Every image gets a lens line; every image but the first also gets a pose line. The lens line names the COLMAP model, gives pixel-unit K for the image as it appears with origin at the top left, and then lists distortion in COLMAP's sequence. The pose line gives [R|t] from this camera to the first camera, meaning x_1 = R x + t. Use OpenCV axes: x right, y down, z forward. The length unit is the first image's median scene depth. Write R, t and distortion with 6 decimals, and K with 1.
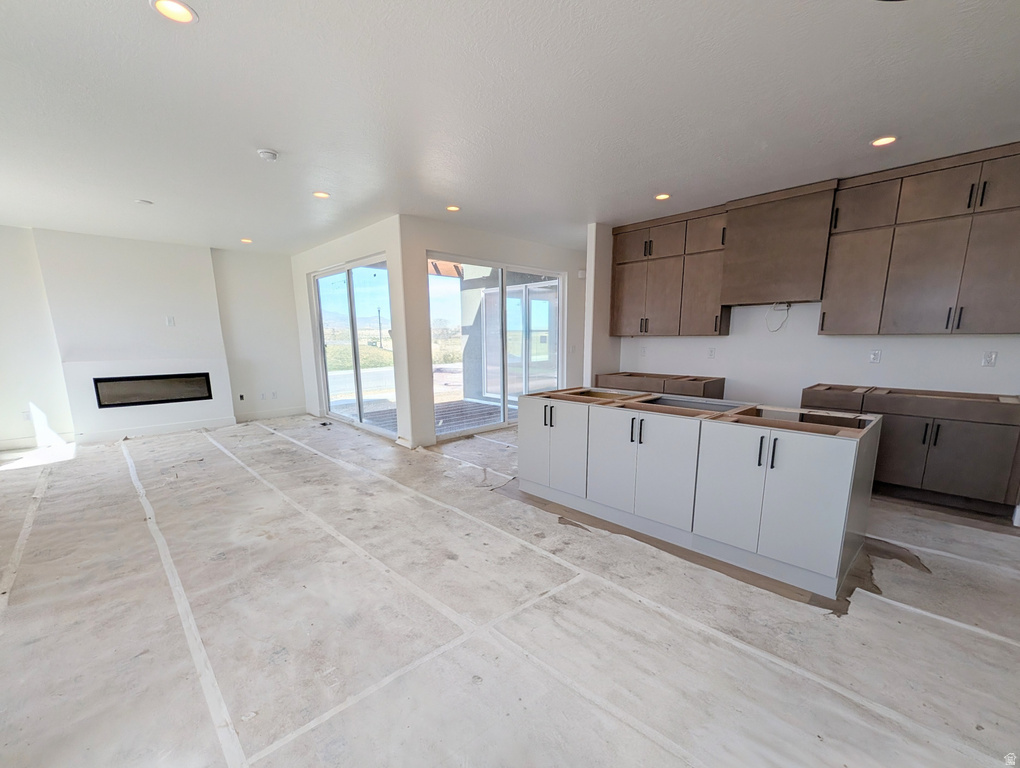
lens RADIAL K [[427.2, 0, 512.9], [0, 427.2, 421.9], [0, 0, 1]] dist [0.003798, 0.000142]
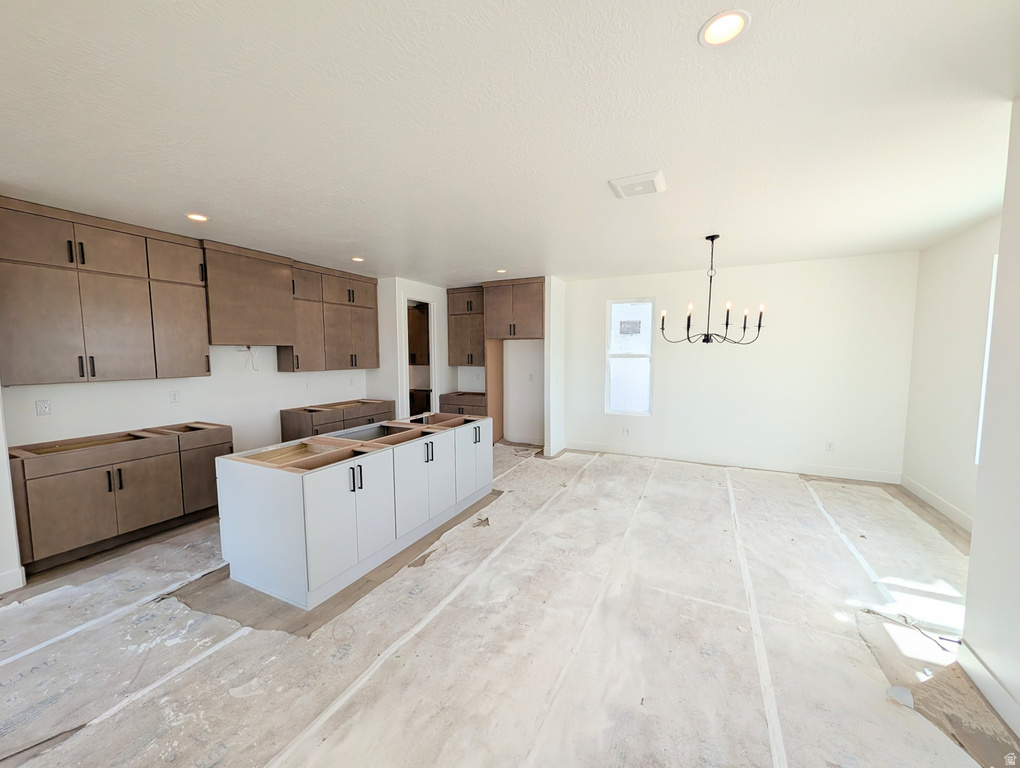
lens RADIAL K [[392.0, 0, 512.4], [0, 392.0, 384.4], [0, 0, 1]] dist [0.000657, 0.000331]
pose [[-0.332916, -0.066948, 0.940577, -0.805813], [0.193385, 0.971427, 0.137592, -0.263772], [-0.922913, 0.227700, -0.310457, 1.001513]]
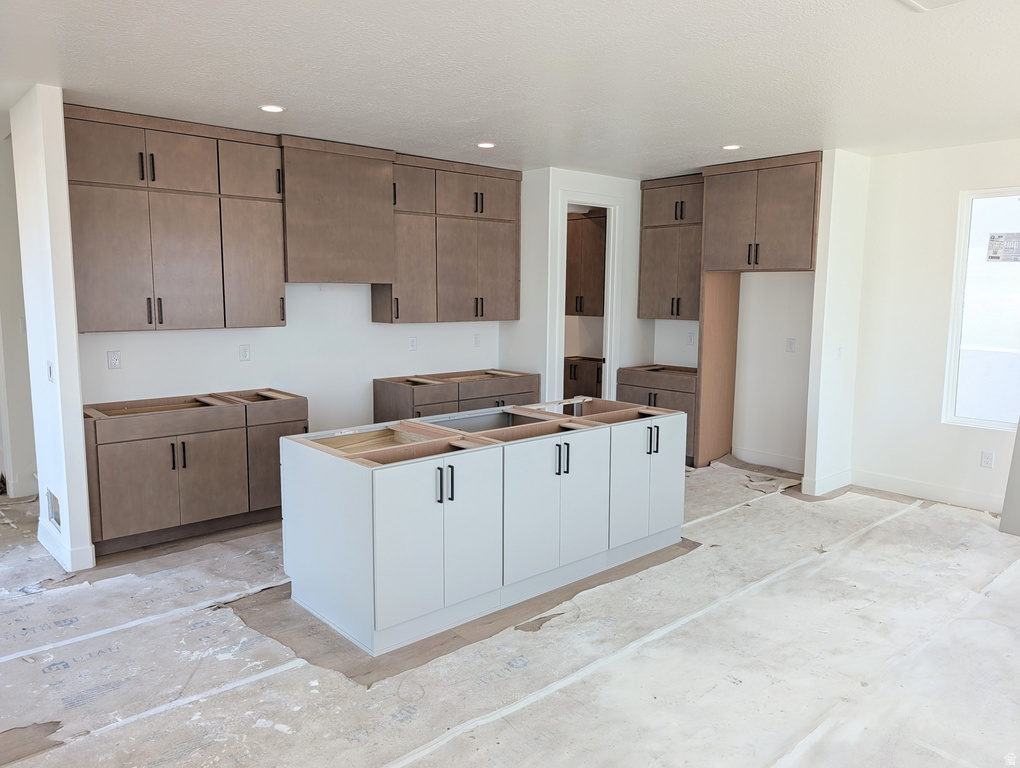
lens RADIAL K [[730.6, 0, 511.5], [0, 730.6, 375.9], [0, 0, 1]] dist [0.029453, -0.029175]
pose [[0.044693, -0.110476, 0.992873, -0.963994], [0.191181, 0.976443, 0.100043, -0.261603], [-0.980537, 0.185347, 0.064761, 0.899345]]
